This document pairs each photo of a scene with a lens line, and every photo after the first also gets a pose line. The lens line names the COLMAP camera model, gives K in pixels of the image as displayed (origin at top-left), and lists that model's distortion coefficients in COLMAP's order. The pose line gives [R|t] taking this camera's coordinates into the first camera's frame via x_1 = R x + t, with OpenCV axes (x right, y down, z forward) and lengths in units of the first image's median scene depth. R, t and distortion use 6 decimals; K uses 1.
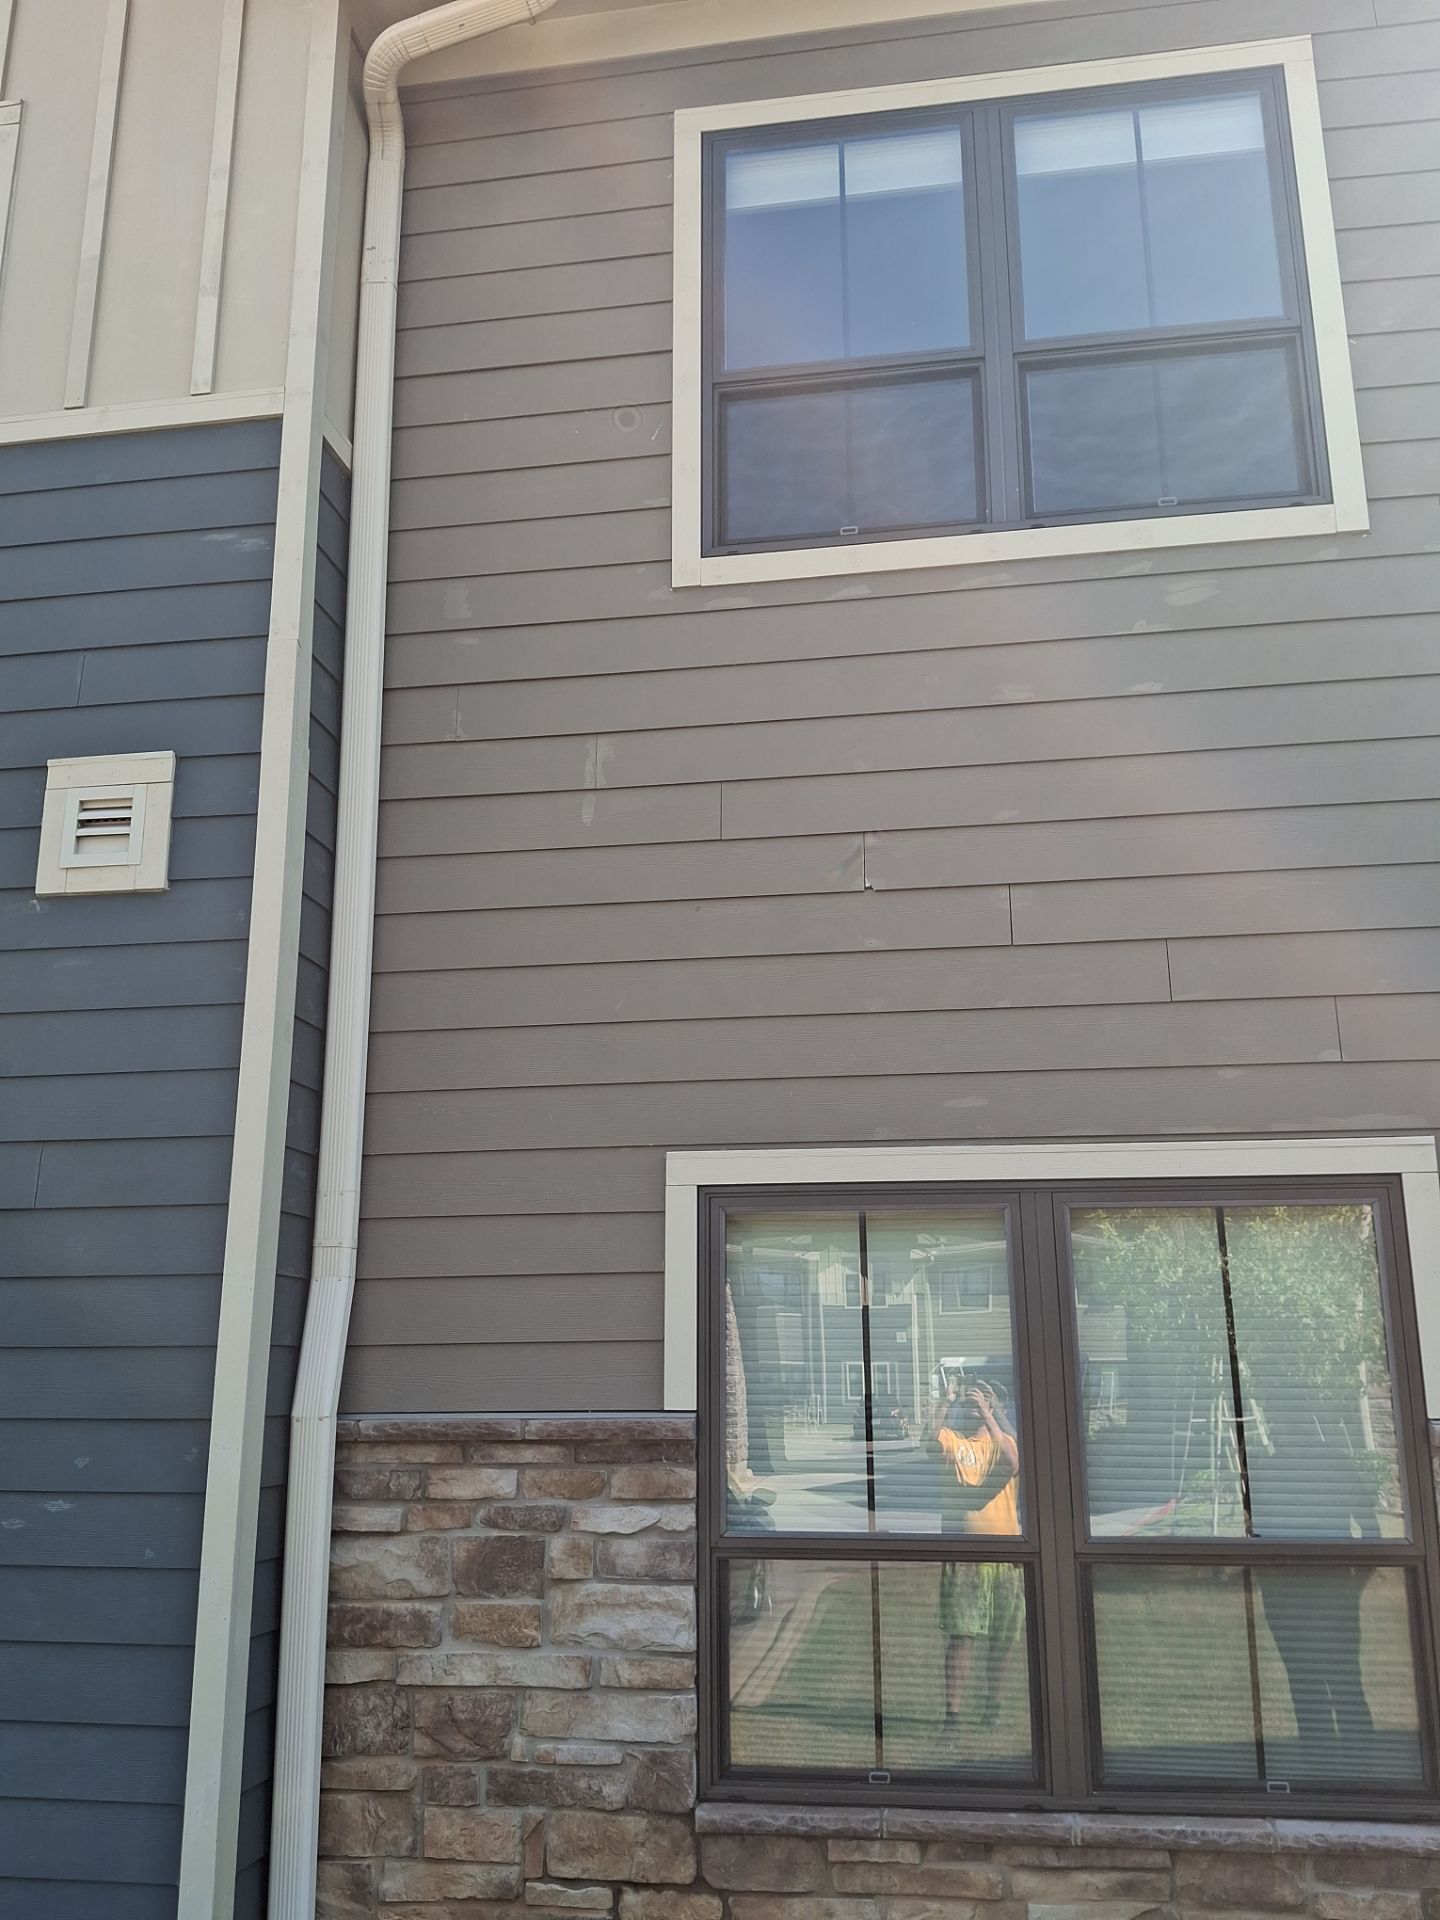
lens RADIAL K [[1458.2, 0, 716.3], [0, 1458.2, 964.2], [0, 0, 1]] dist [0.037347, -0.072639]
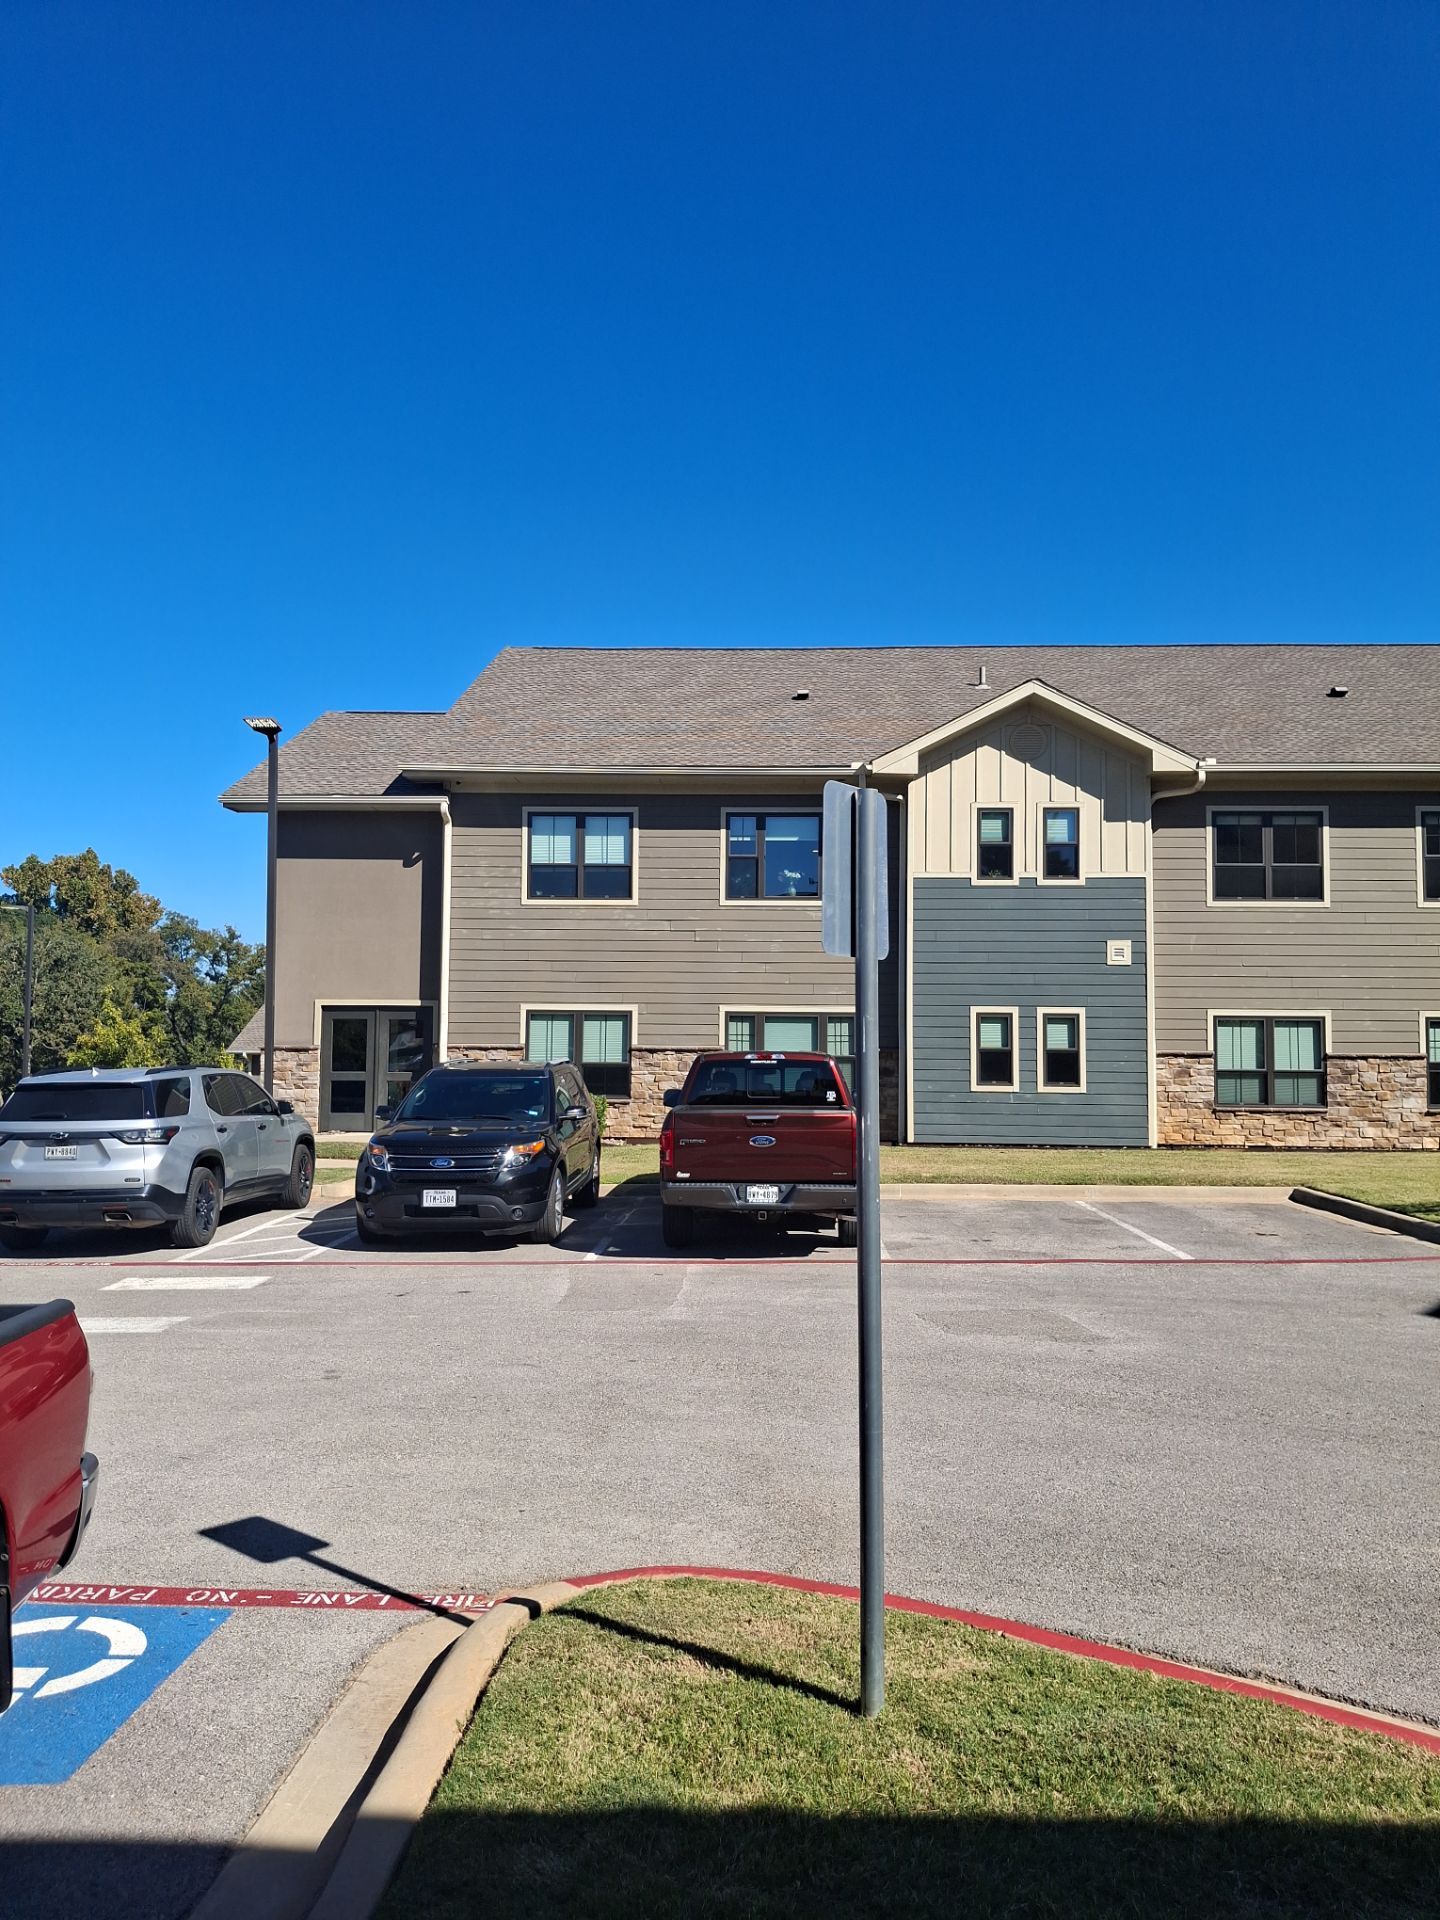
lens RADIAL K [[1458.2, 0, 678.8], [0, 1458.2, 935.6], [0, 0, 1]] dist [0.037347, -0.072639]
pose [[0.995888, 0.021228, 0.088072, -2.709787], [-0.035520, 0.985816, 0.164029, -1.067717], [-0.083340, -0.166483, 0.982516, -4.632502]]
